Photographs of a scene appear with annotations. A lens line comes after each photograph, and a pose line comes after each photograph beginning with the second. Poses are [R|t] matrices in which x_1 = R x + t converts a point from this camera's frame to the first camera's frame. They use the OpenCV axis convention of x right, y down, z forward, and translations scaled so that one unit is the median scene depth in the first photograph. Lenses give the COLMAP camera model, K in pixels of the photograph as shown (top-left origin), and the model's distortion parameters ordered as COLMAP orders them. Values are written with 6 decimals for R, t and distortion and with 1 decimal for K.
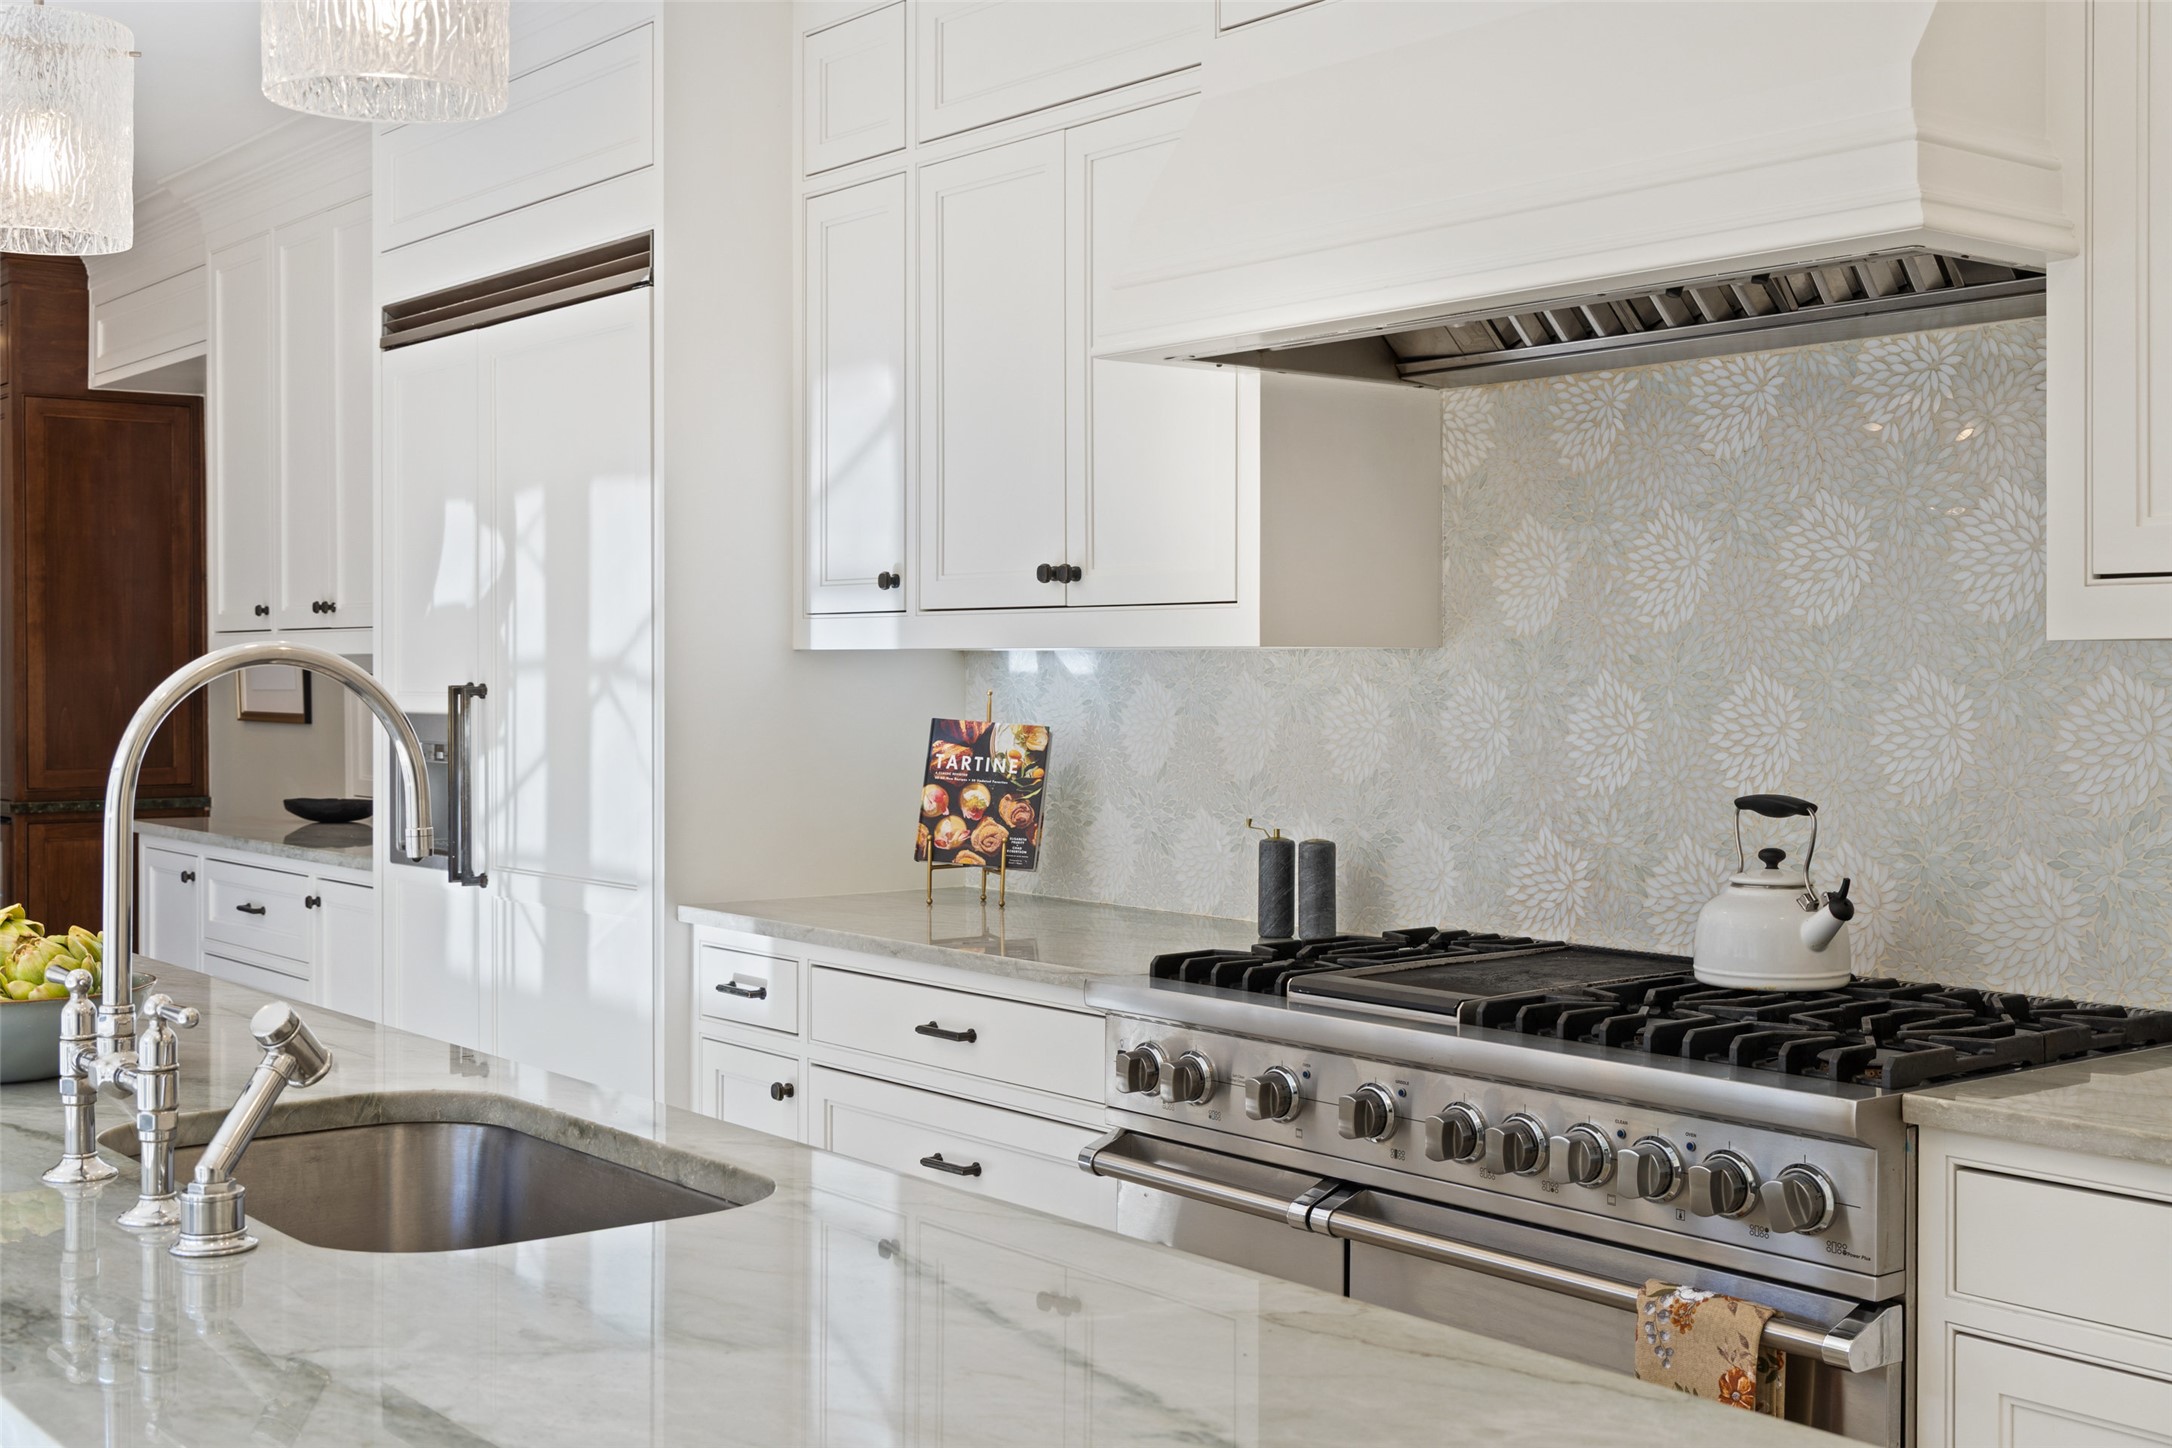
lens RADIAL K [[2501.5, 0, 1086.5], [0, 2501.5, 718.5], [0, 0, 1]] dist [0.002205, 0.000000]
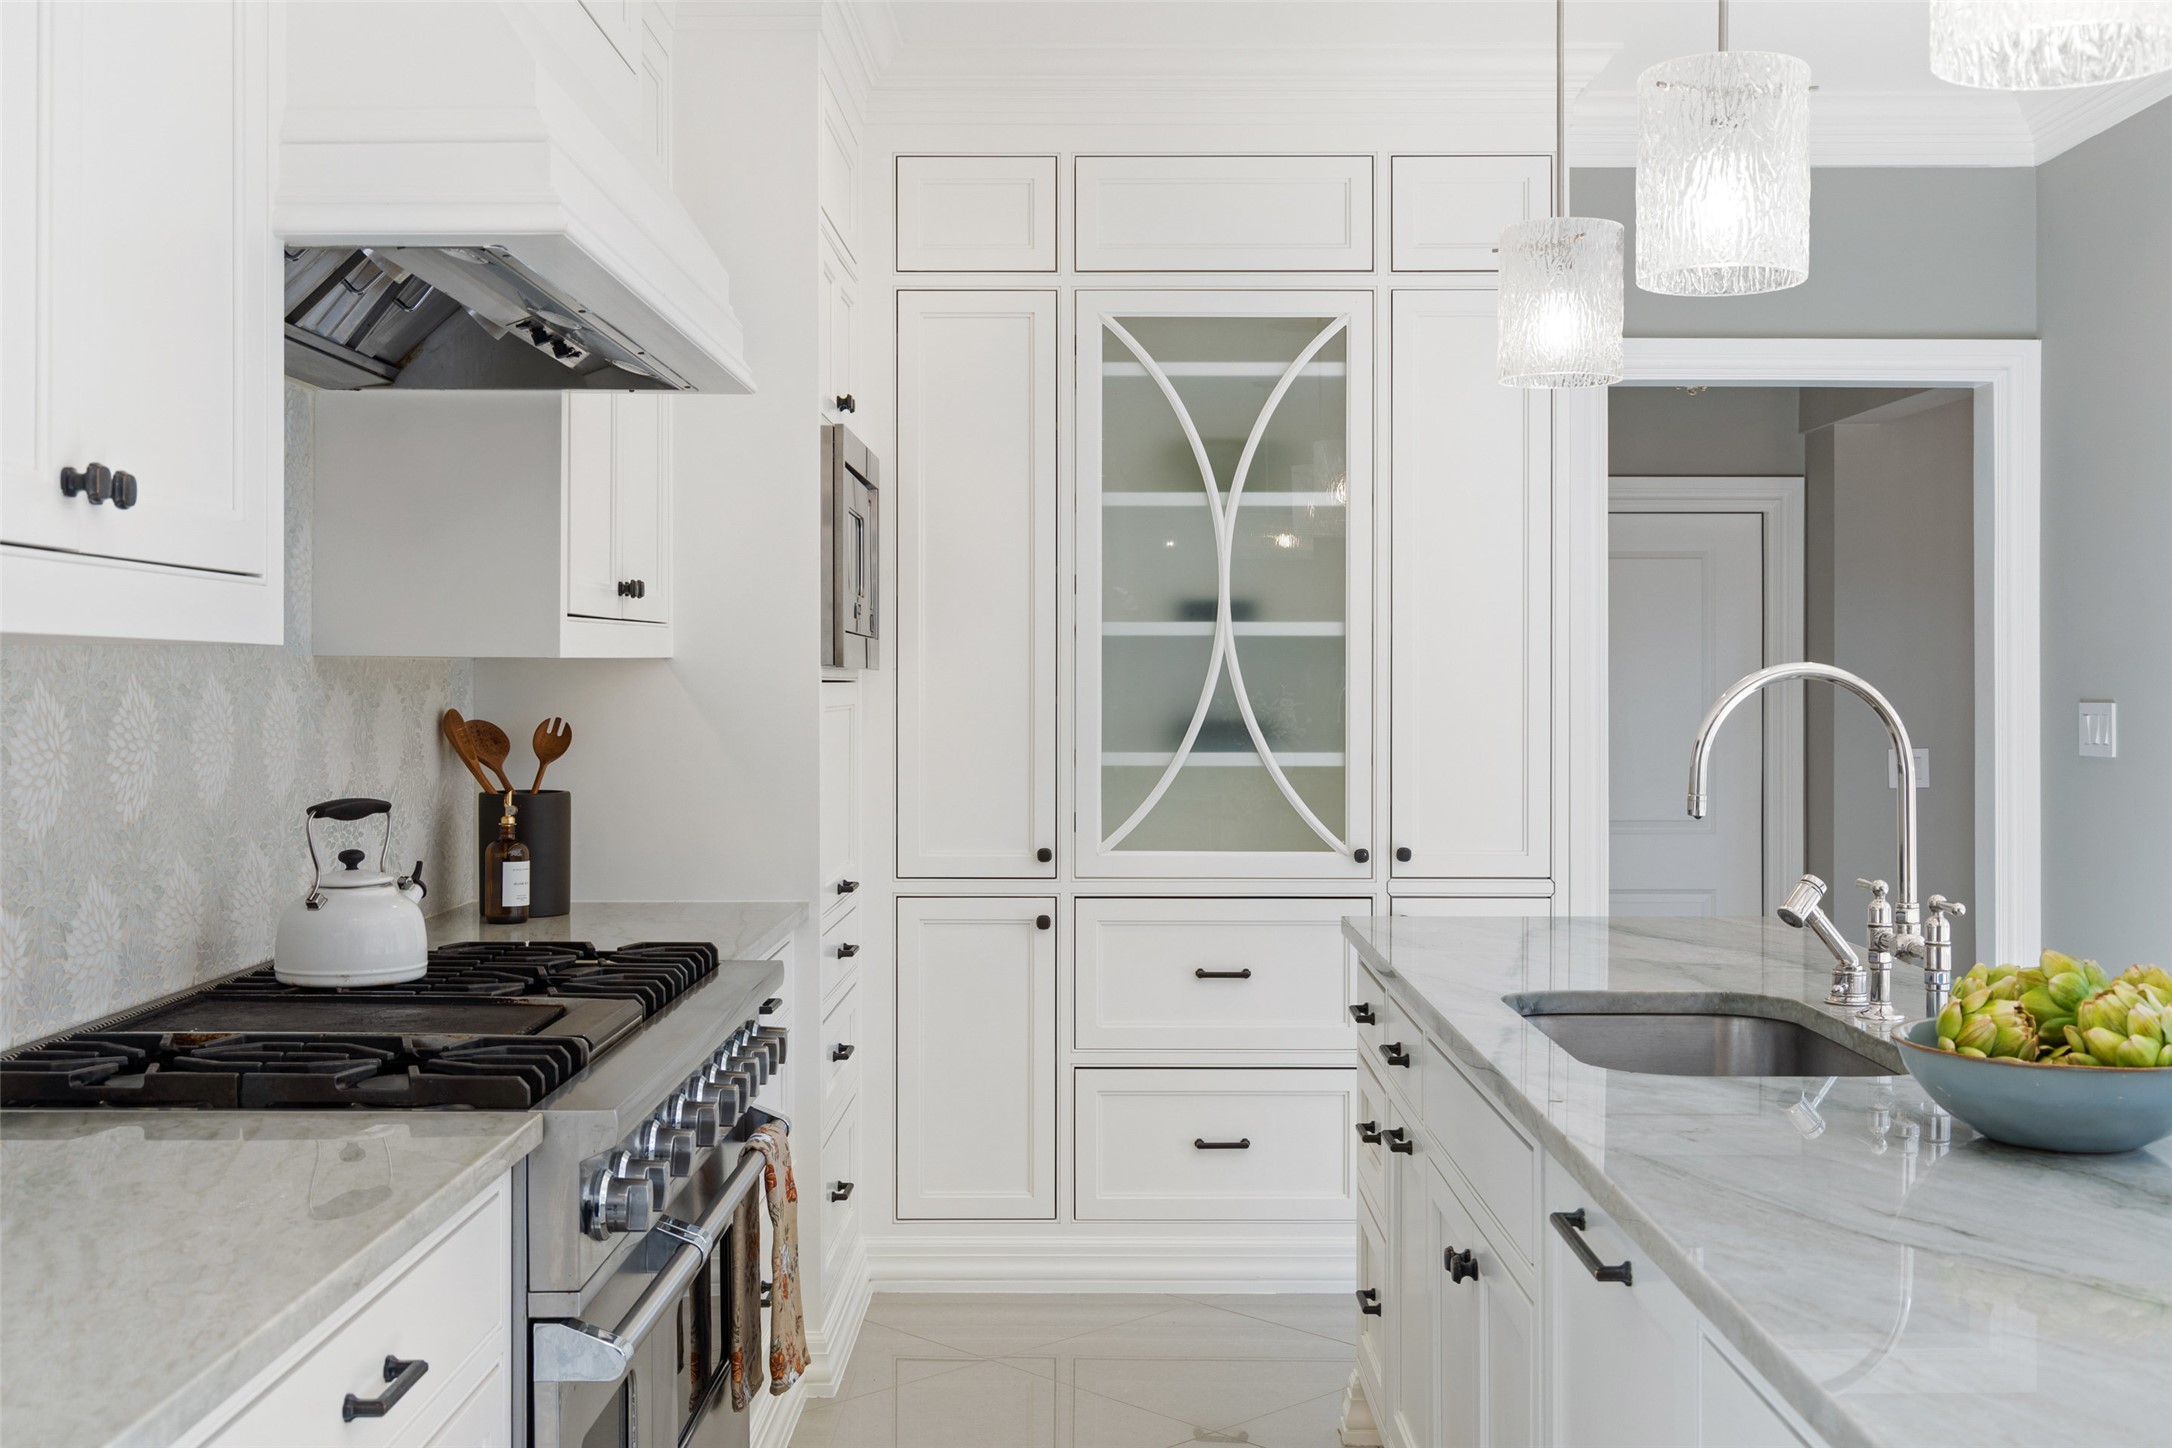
lens RADIAL K [[2298.6, 0, 1086.2], [0, 2298.6, 718.2], [0, 0, 1]] dist [-0.000121, 0.000000]
pose [[-0.787450, -0.012725, 0.616247, -0.494131], [0.008348, 0.999475, 0.031304, -0.027258], [-0.616322, 0.029795, -0.786930, 1.380039]]
